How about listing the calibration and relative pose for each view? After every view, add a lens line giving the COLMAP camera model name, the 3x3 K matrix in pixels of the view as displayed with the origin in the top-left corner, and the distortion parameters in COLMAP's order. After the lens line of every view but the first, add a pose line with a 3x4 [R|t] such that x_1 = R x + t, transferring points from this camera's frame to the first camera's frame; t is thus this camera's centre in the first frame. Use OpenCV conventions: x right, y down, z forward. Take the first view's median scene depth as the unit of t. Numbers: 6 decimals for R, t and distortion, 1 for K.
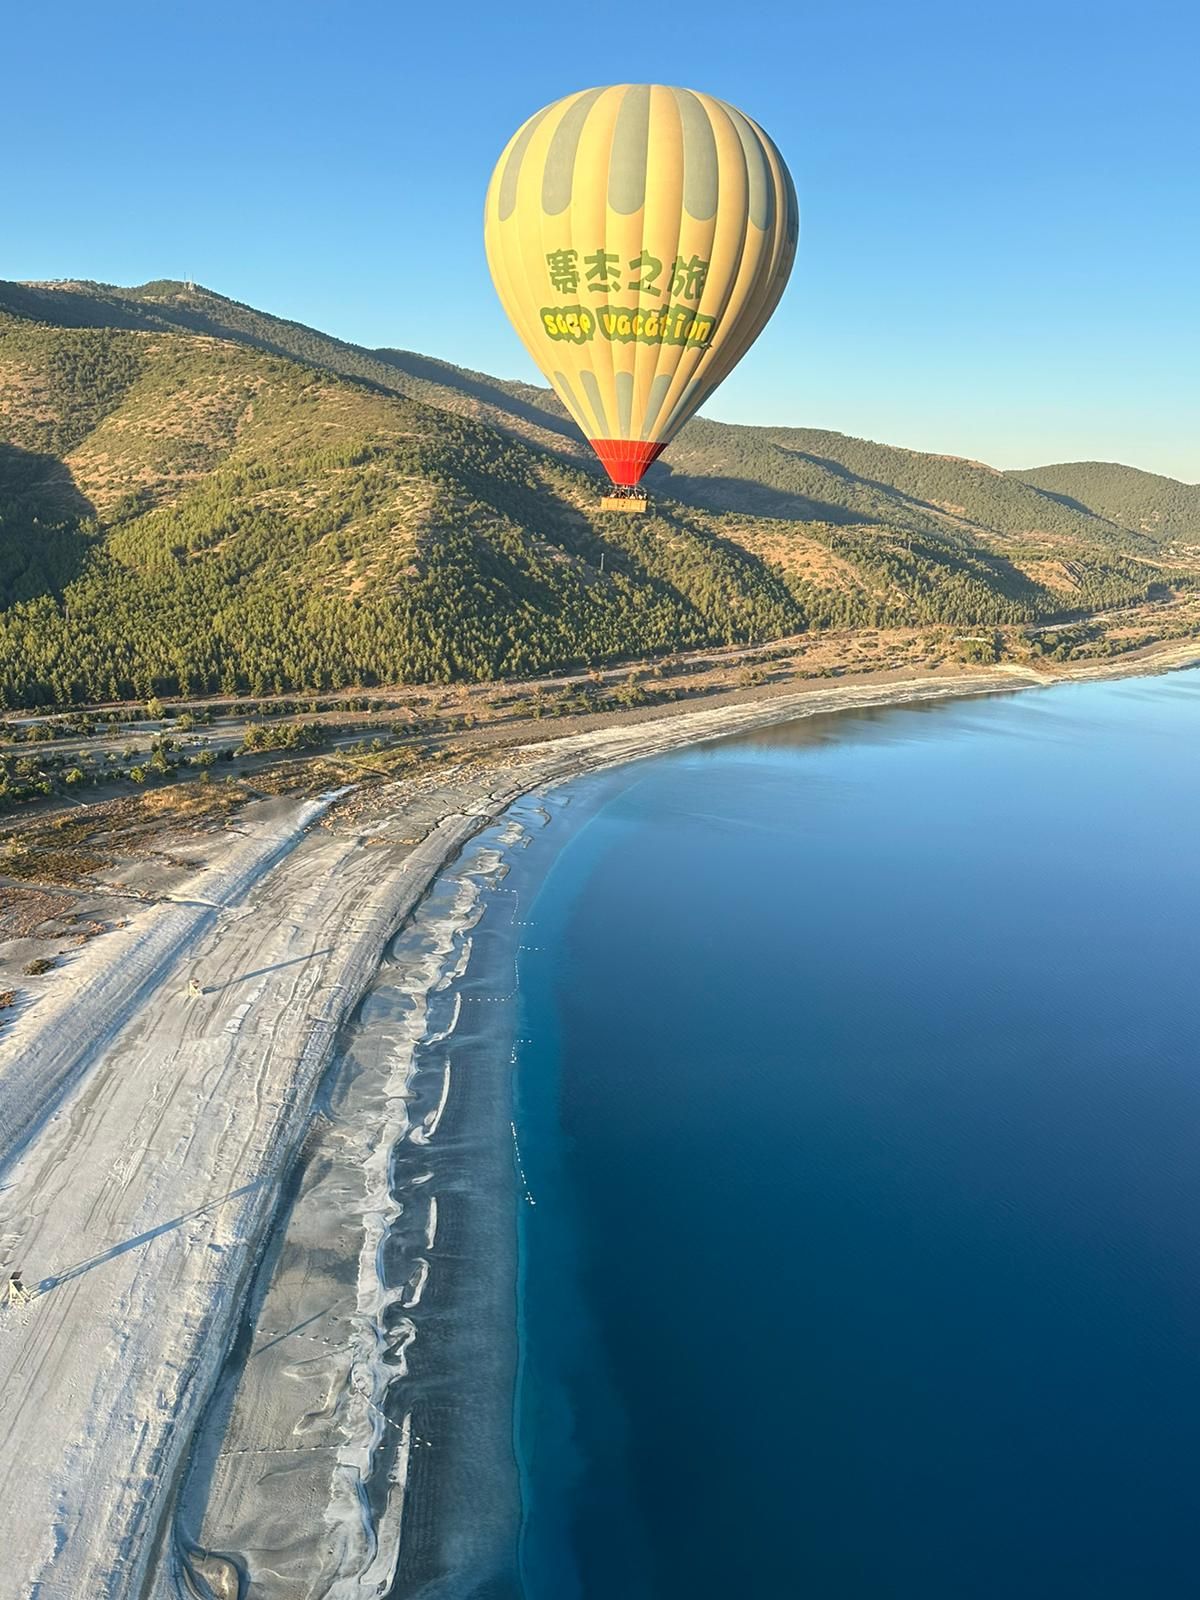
lens RADIAL K [[1302.9, 0, 601.1], [0, 1302.9, 807.8], [0, 0, 1]] dist [0.131835, -0.164944]
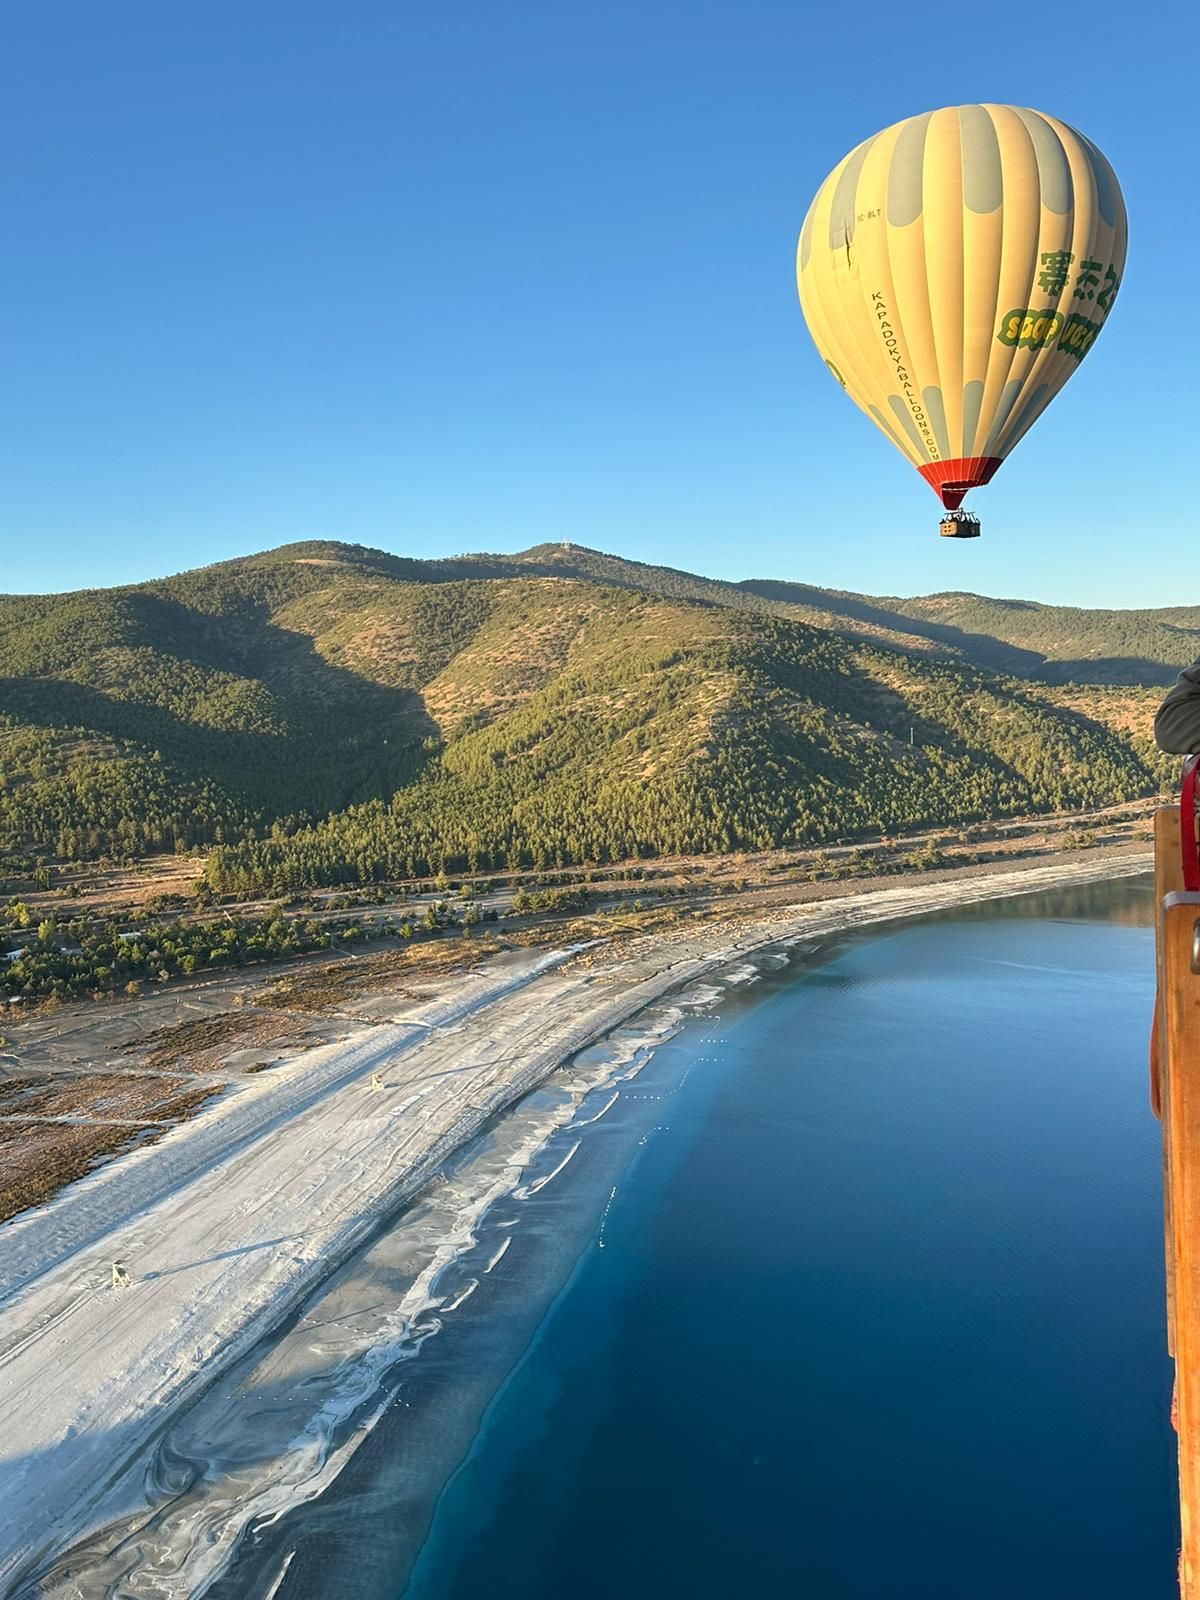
lens RADIAL K [[1368.9, 0, 612.7], [0, 1368.9, 788.8], [0, 0, 1]] dist [0.108575, -0.111395]
pose [[0.955935, -0.071626, -0.284708, 0.089516], [0.016676, 0.981463, -0.190924, 0.049046], [0.293105, 0.177763, 0.939409, -0.021120]]
